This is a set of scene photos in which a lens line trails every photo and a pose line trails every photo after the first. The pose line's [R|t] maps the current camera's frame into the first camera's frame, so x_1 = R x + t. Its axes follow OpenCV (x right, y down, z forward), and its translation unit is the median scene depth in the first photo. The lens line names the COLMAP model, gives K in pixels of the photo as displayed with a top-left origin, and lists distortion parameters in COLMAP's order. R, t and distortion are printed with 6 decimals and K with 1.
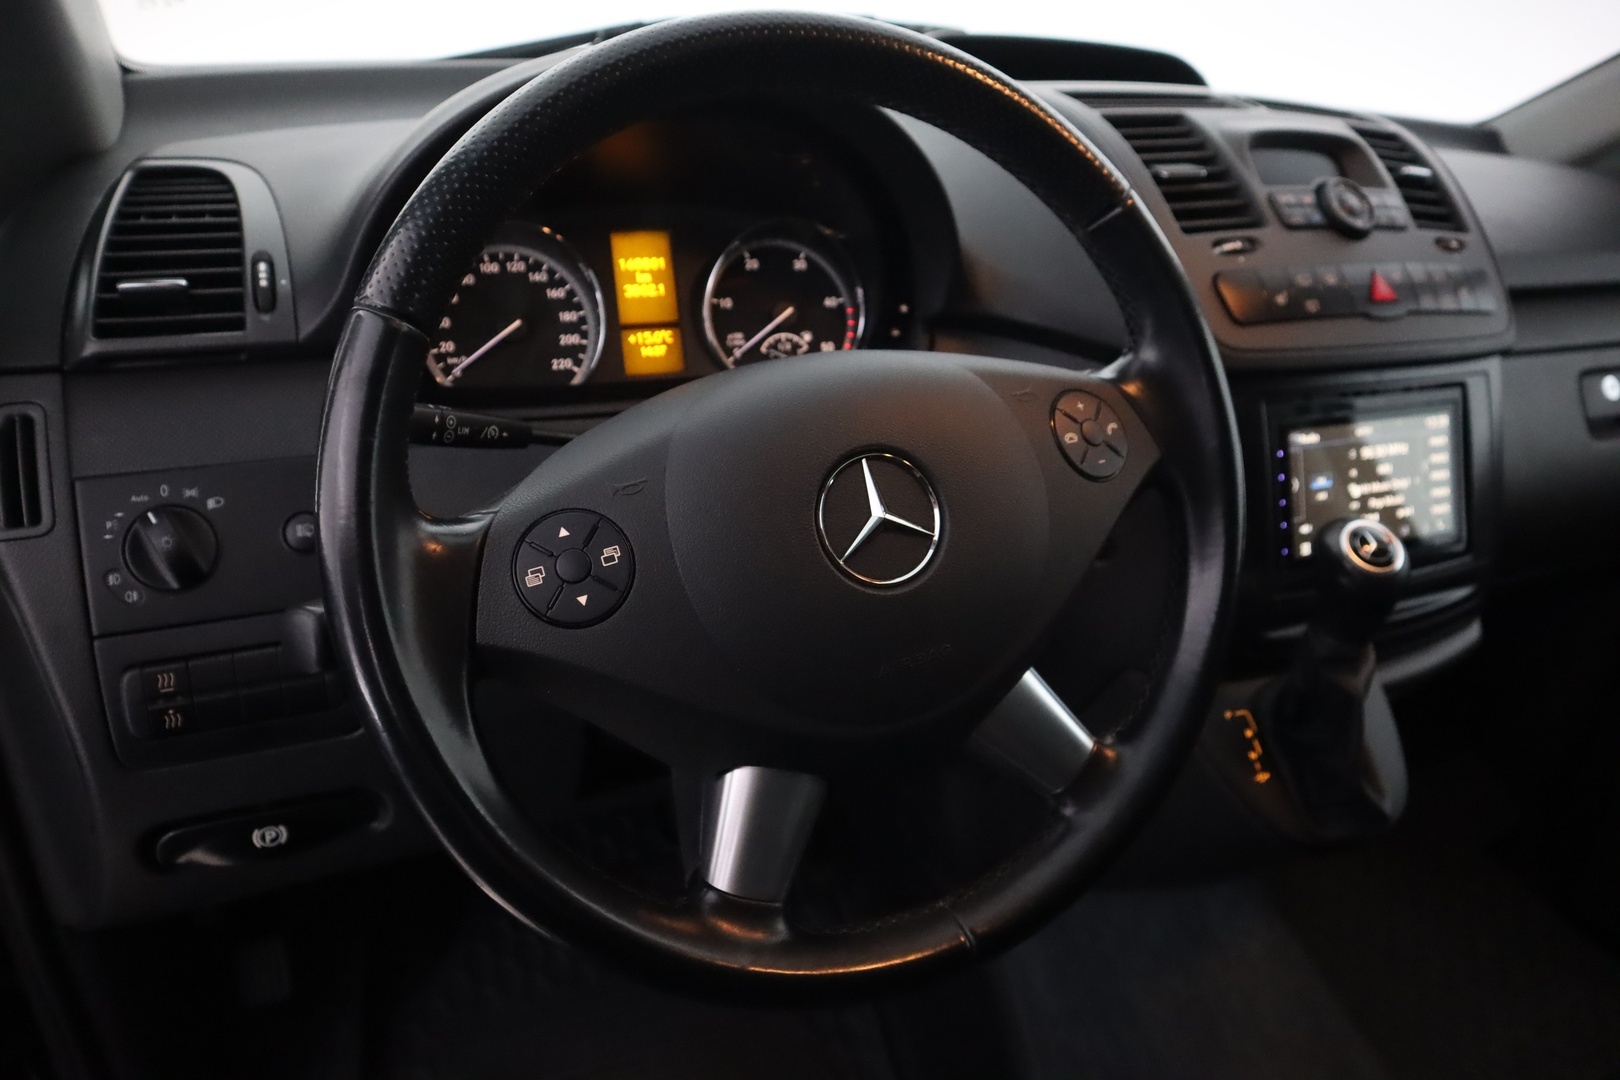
lens RADIAL K [[1131.8, 0, 810.0], [0, 1131.8, 540.0], [0, 0, 1]] dist [-0.121243, 0.079604]
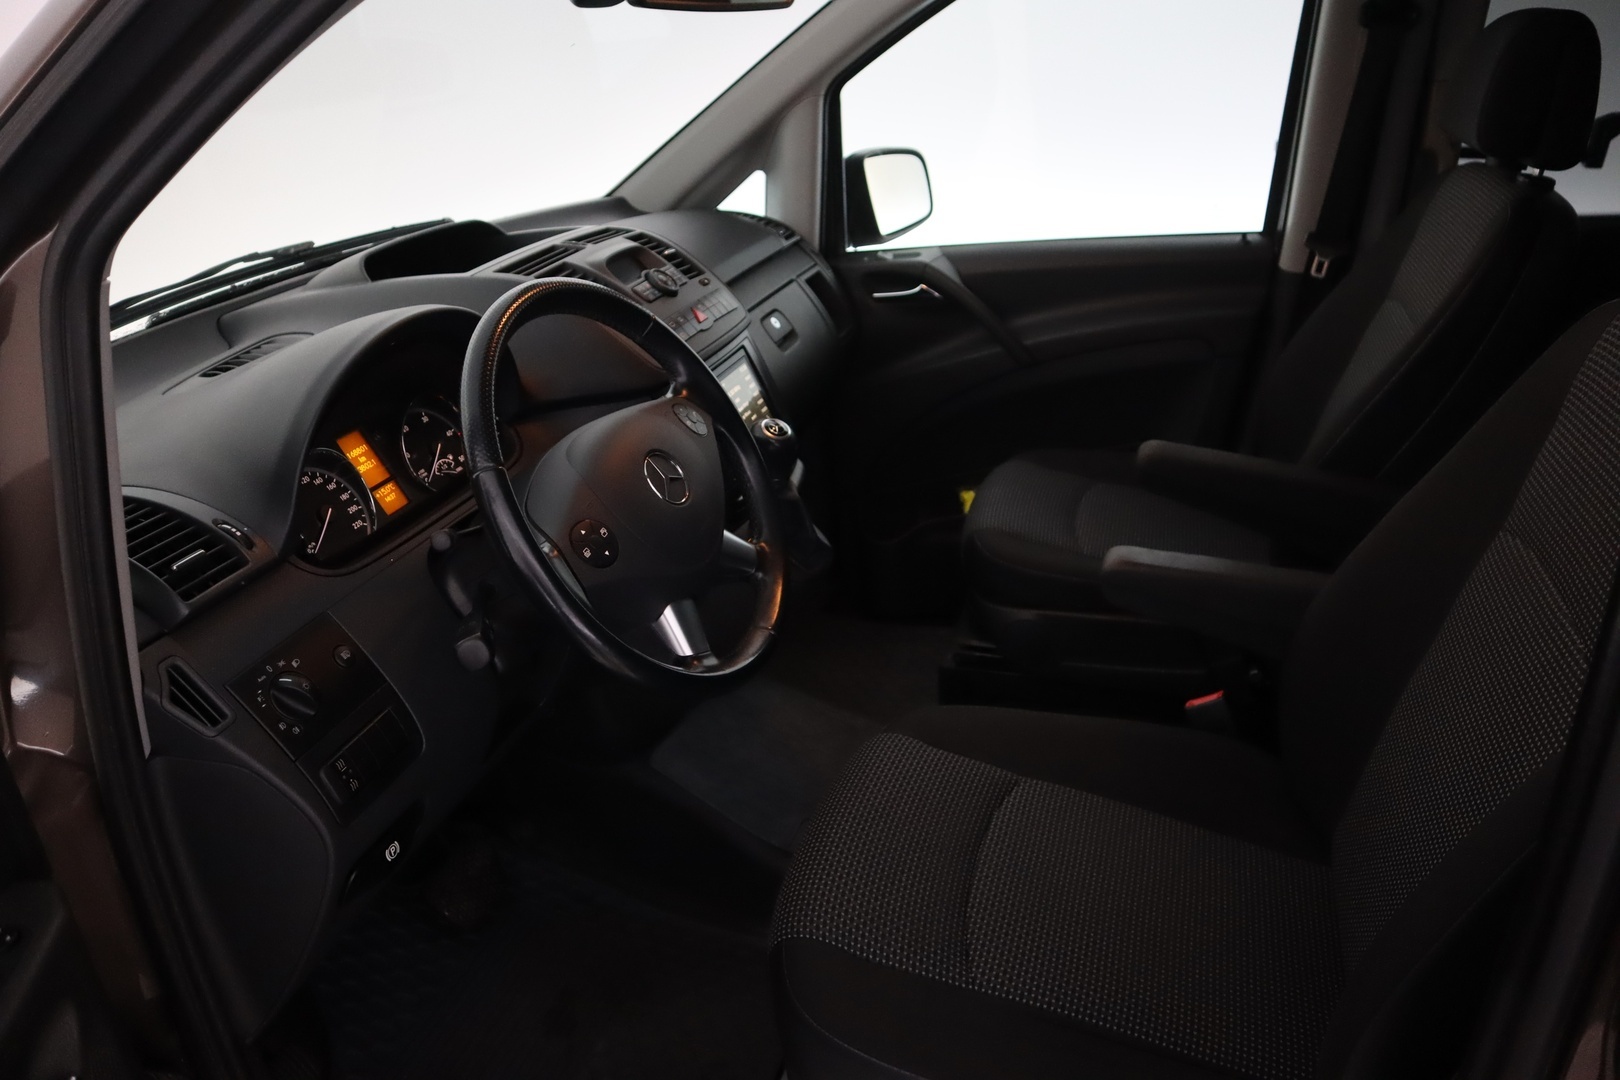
lens RADIAL K [[1131.8, 0, 810.0], [0, 1131.8, 540.0], [0, 0, 1]] dist [-0.121243, 0.079604]
pose [[0.659314, -0.426810, 0.618982, -0.751014], [0.454722, 0.881986, 0.123810, -0.040113], [-0.598777, 0.199835, 0.775585, -0.570781]]
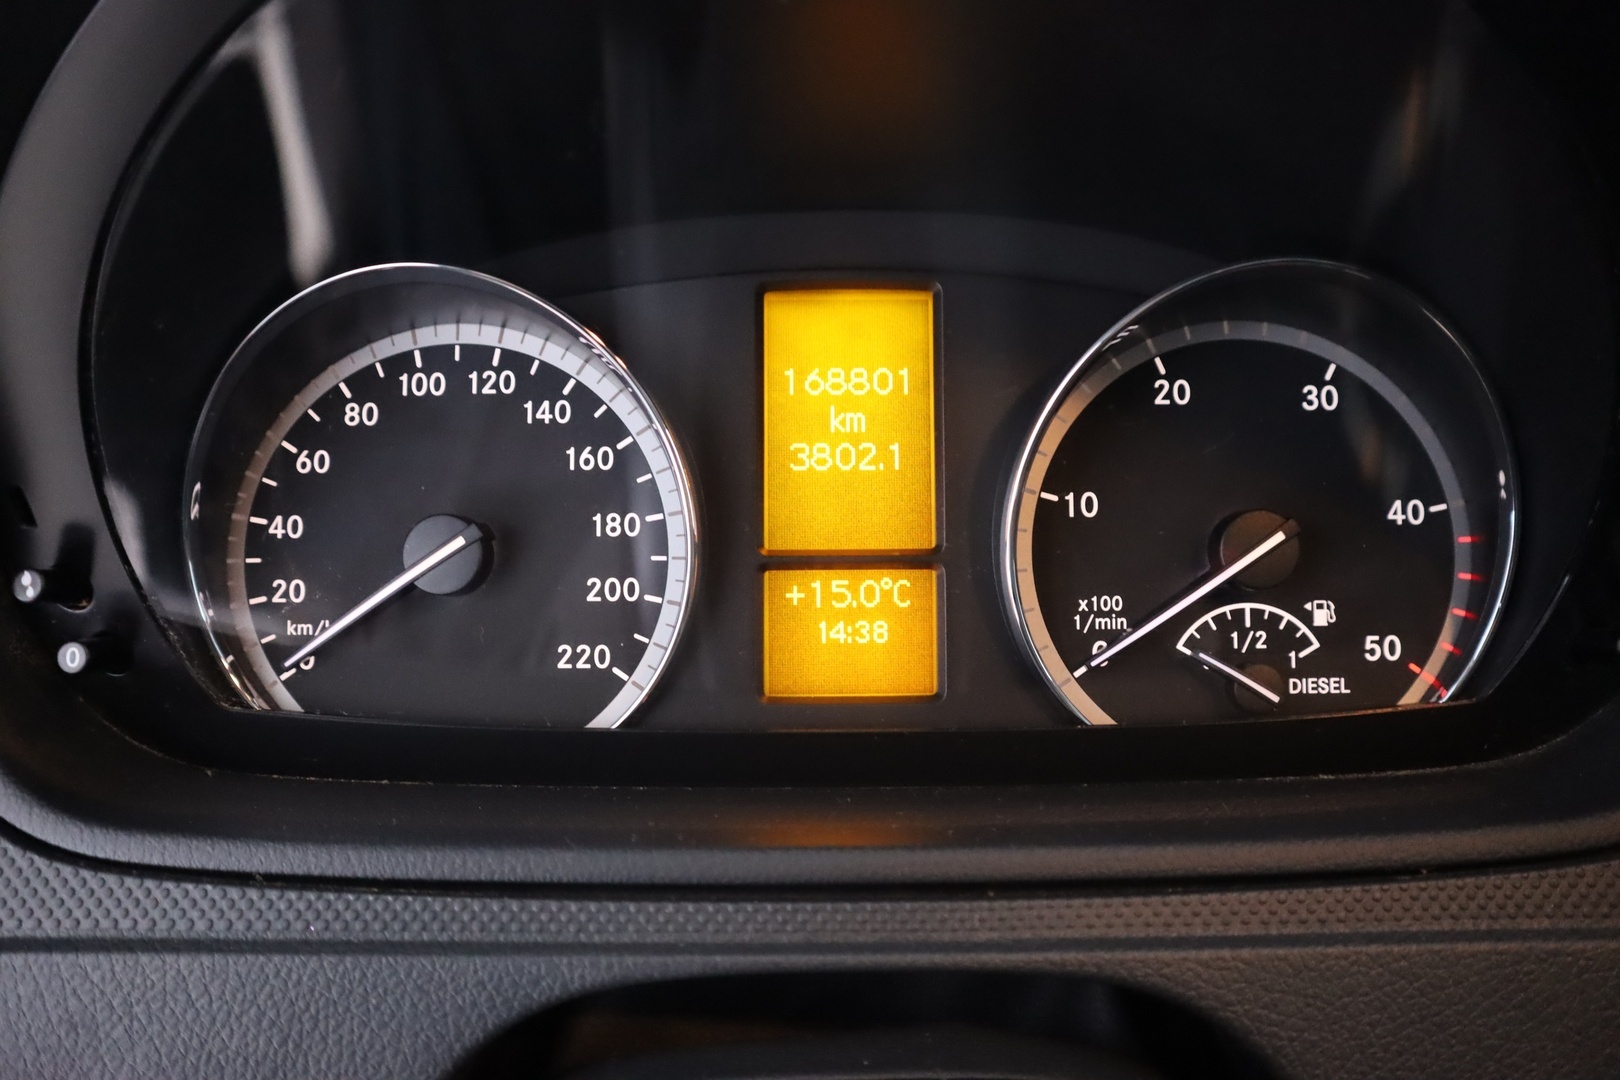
lens RADIAL K [[1044.5, 0, 810.0], [0, 1044.5, 540.0], [0, 0, 1]] dist [-0.082919, 0.000706]
pose [[0.911250, 0.097879, -0.400053, -0.023353], [-0.112754, 0.993528, -0.013751, -0.190610], [0.396118, 0.057638, 0.916389, 0.694112]]
